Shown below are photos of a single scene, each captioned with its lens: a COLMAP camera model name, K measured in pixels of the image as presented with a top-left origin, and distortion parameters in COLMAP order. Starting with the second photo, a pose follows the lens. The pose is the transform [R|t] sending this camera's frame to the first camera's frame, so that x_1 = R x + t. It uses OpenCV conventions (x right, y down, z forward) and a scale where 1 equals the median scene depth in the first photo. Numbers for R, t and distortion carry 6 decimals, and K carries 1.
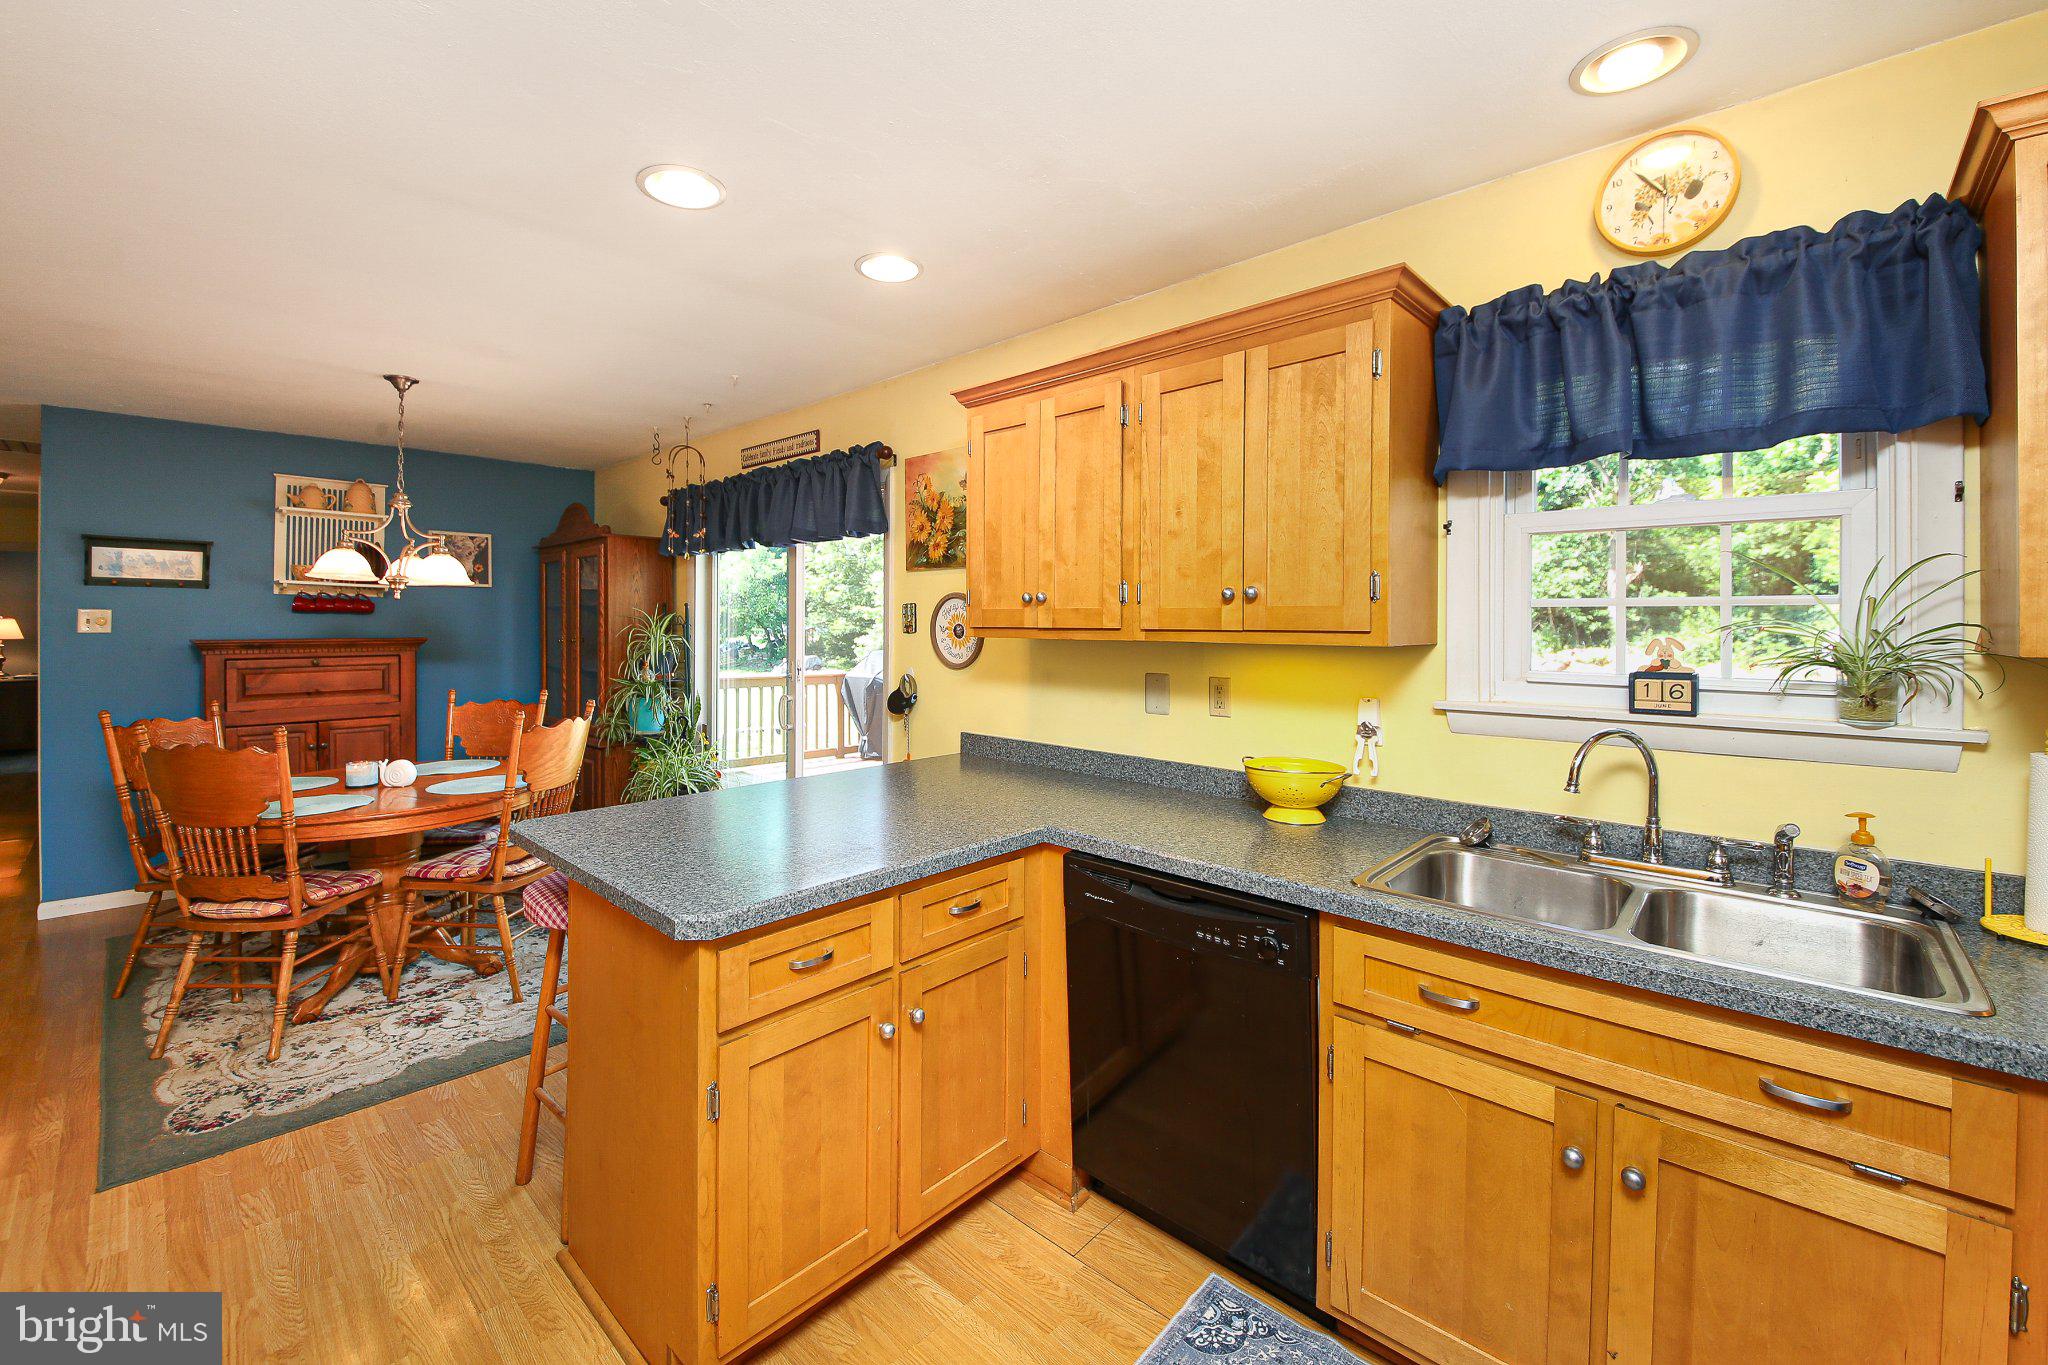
lens RADIAL K [[823.1, 0, 1027.4], [0, 823.1, 617.1], [0, 0, 1]] dist [0.000807, -0.016094]
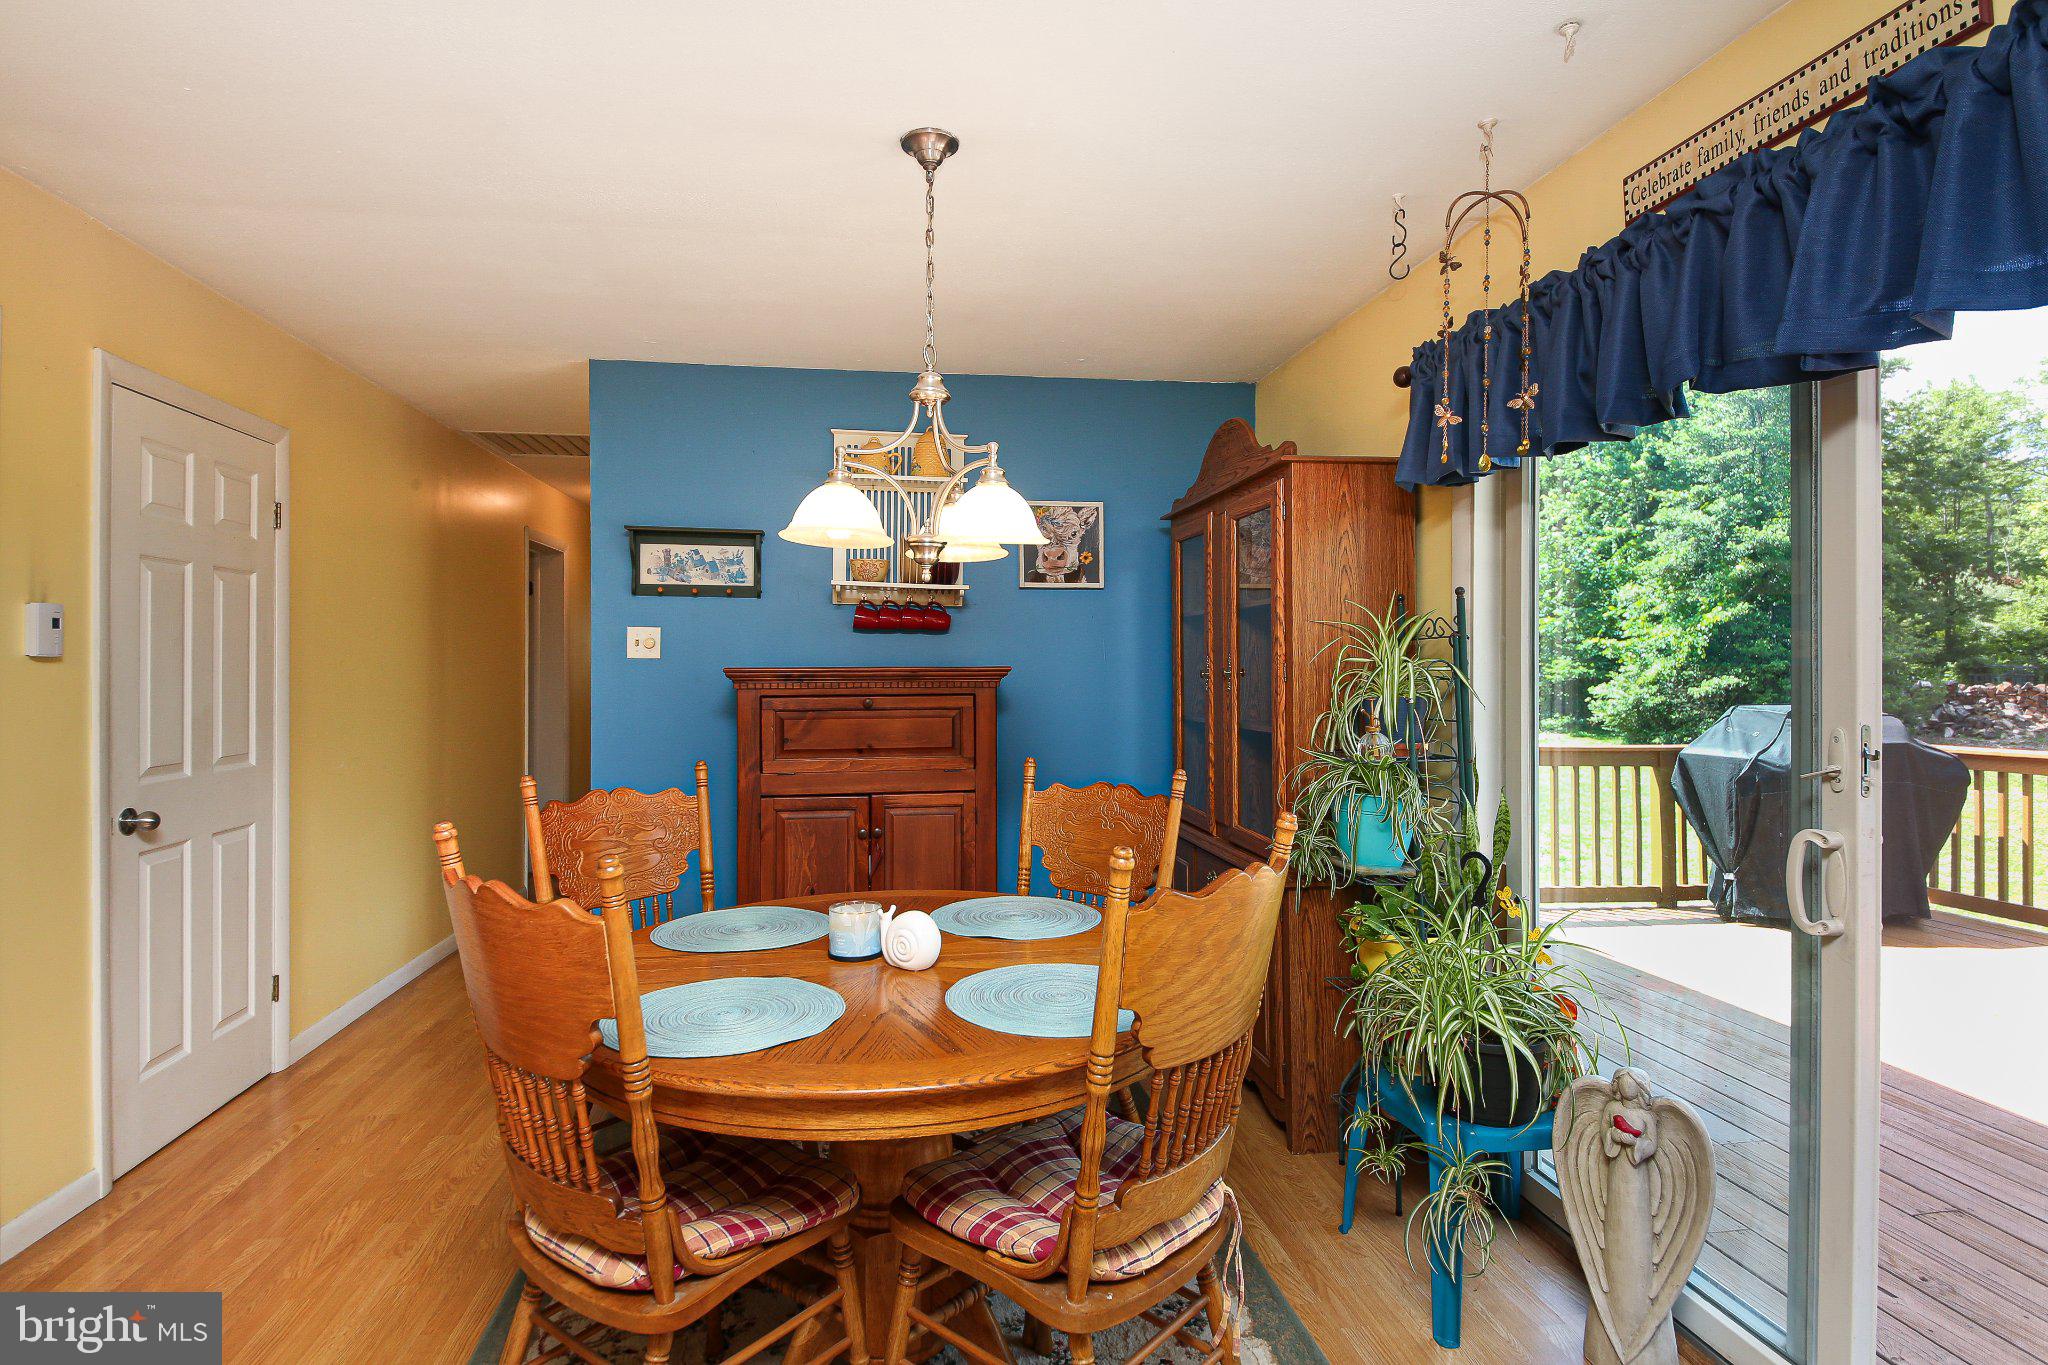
lens RADIAL K [[1080.2, 0, 1023.8], [0, 1080.2, 657.3], [0, 0, 1]] dist [0.002298, 0.000126]
pose [[0.782753, -0.005573, -0.622308, -0.230642], [0.004814, 0.999984, -0.002899, 0.021169], [0.622314, -0.000726, 0.782767, 0.387528]]
